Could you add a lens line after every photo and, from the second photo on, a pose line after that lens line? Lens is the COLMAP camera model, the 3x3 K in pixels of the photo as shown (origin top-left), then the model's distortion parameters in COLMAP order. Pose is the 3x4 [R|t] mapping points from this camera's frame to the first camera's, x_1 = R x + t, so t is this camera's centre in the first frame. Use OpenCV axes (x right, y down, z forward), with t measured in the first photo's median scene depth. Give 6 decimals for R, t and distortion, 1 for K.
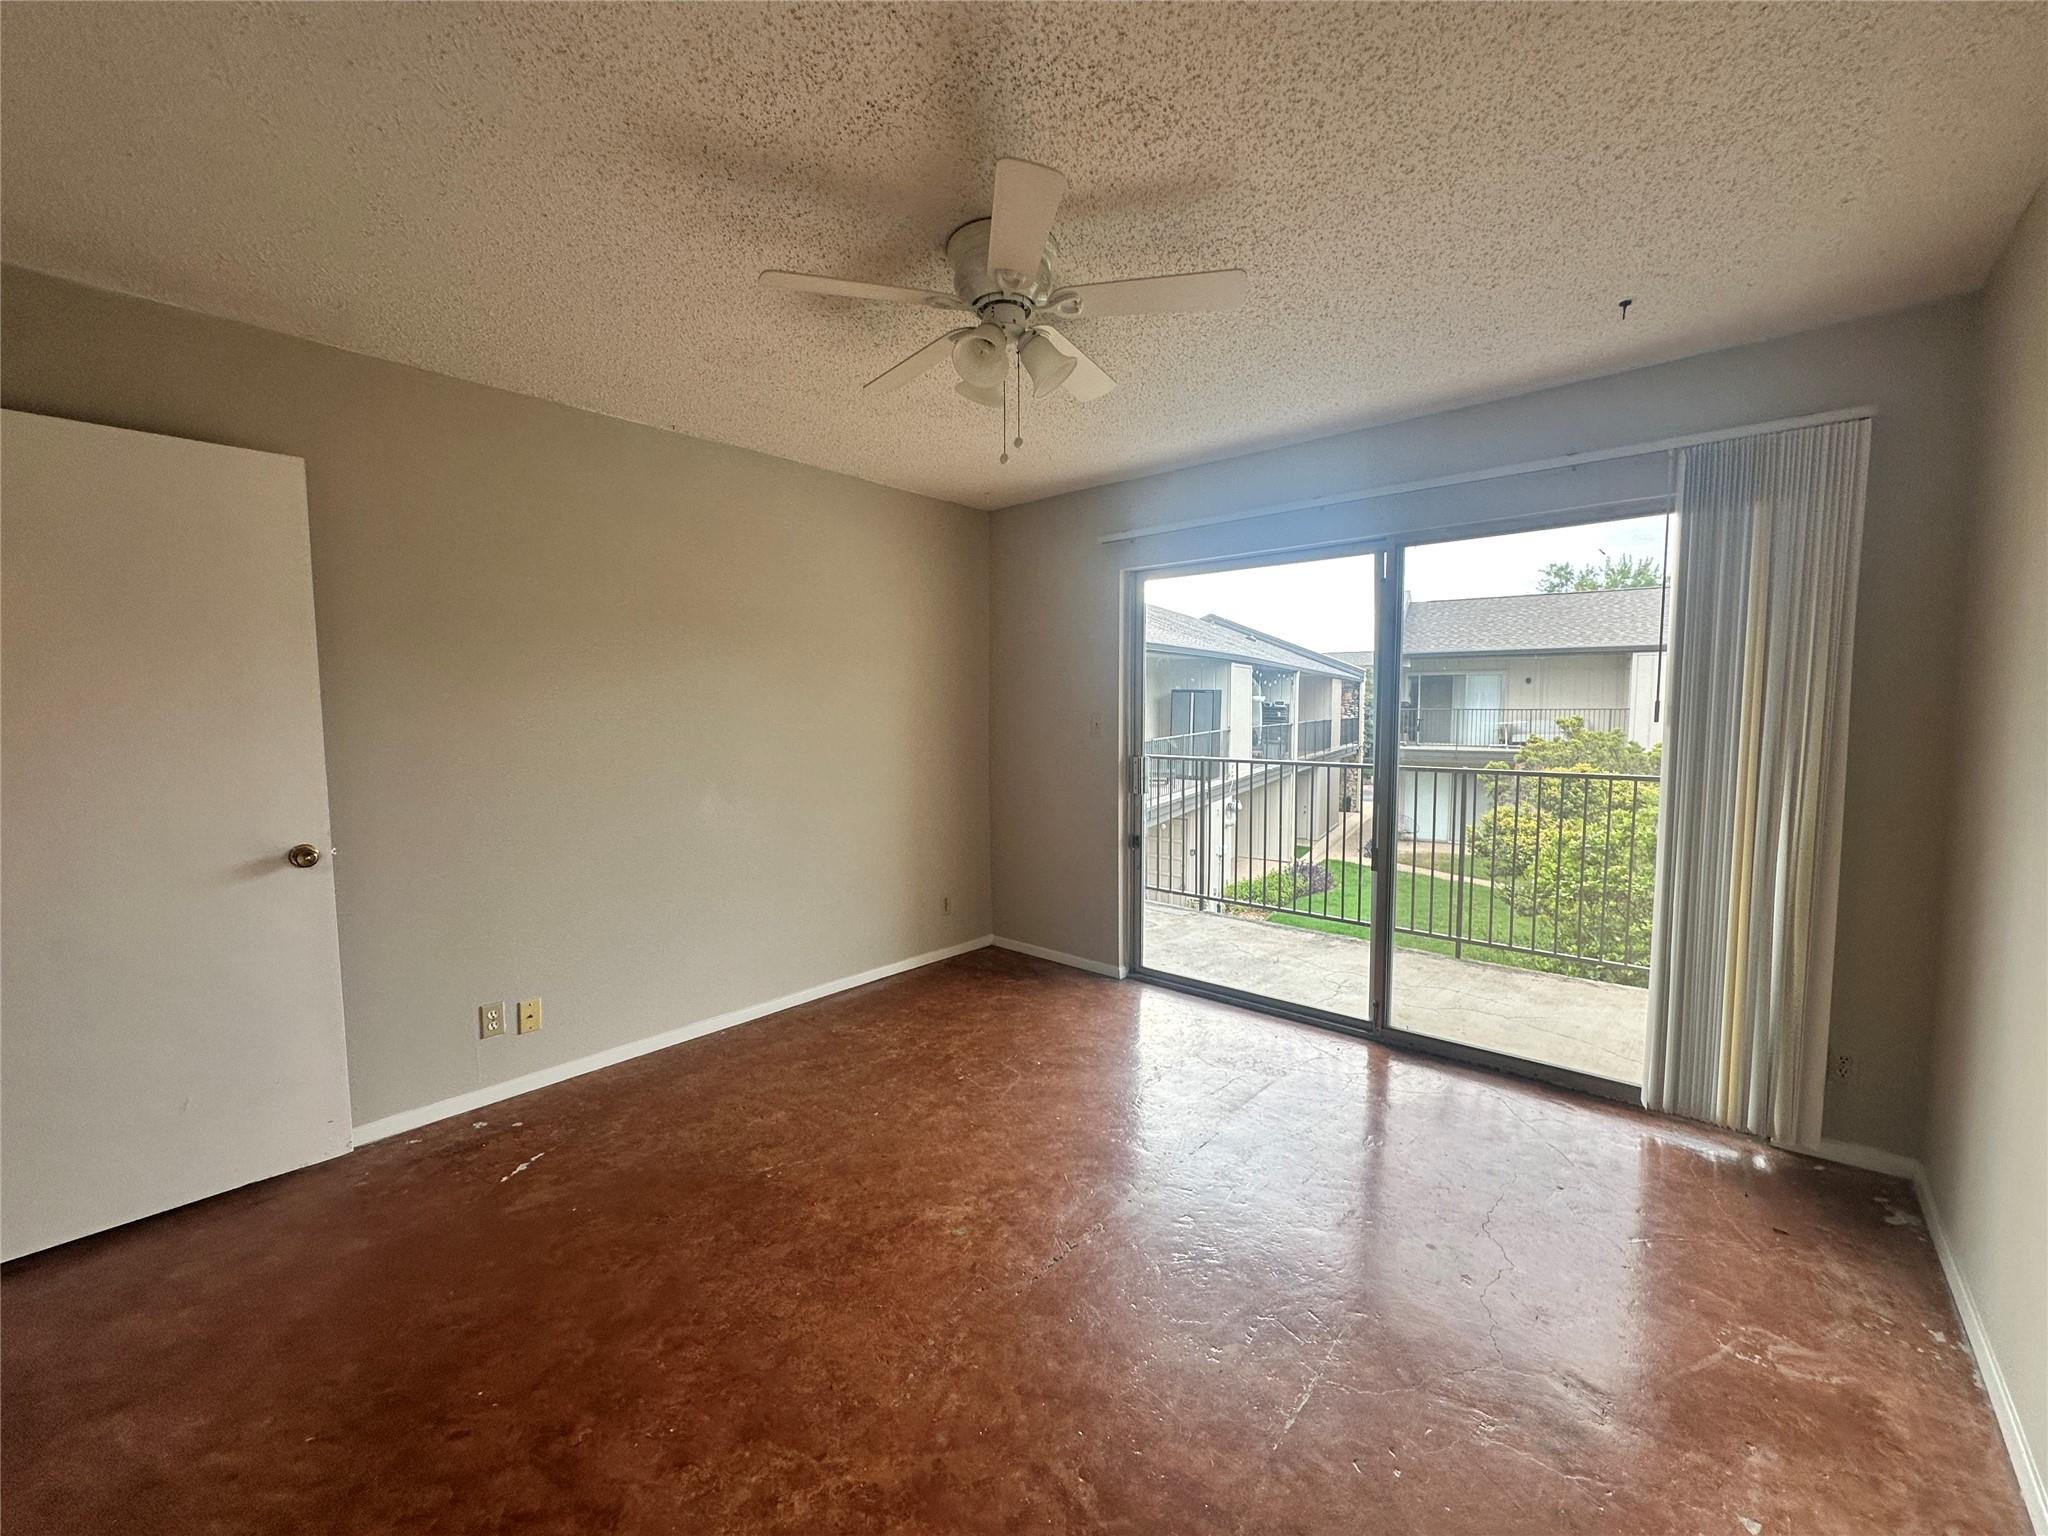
lens RADIAL K [[818.6, 0, 1023.4], [0, 818.6, 765.8], [0, 0, 1]] dist [-0.006396, 0.001652]
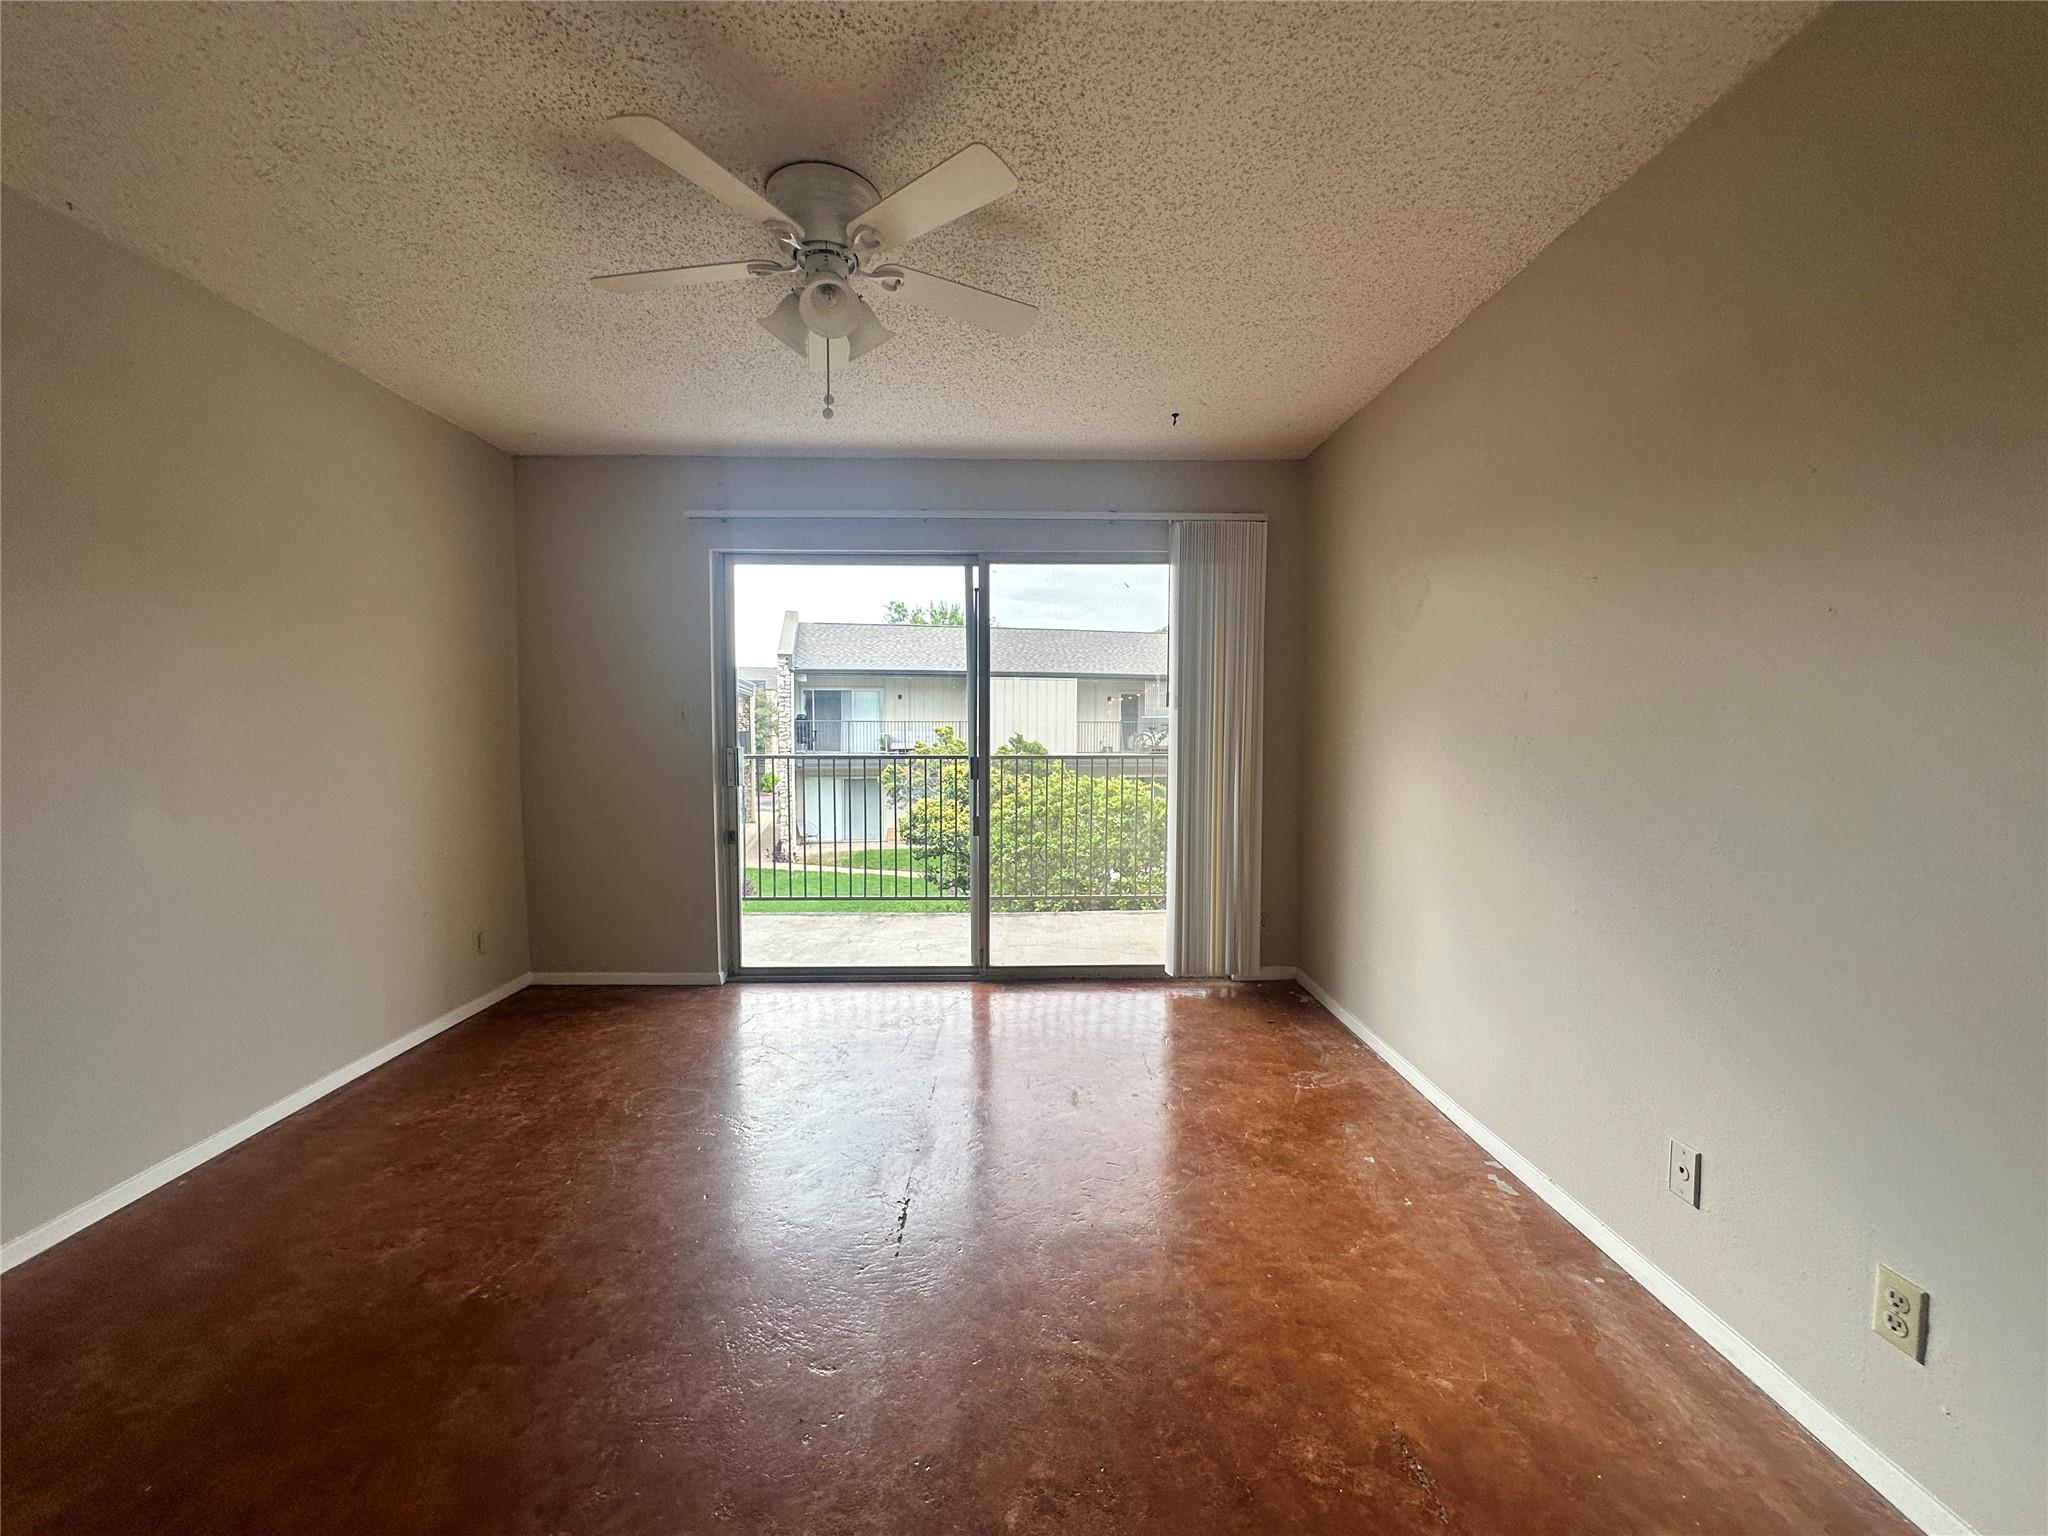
lens RADIAL K [[818.6, 0, 1024.1], [0, 818.6, 767.2], [0, 0, 1]] dist [-0.006396, 0.001652]
pose [[0.738001, -0.032434, 0.674020, -0.348956], [0.044421, 0.999013, -0.000566, 0.037699], [-0.673336, 0.030358, 0.738713, 0.091218]]
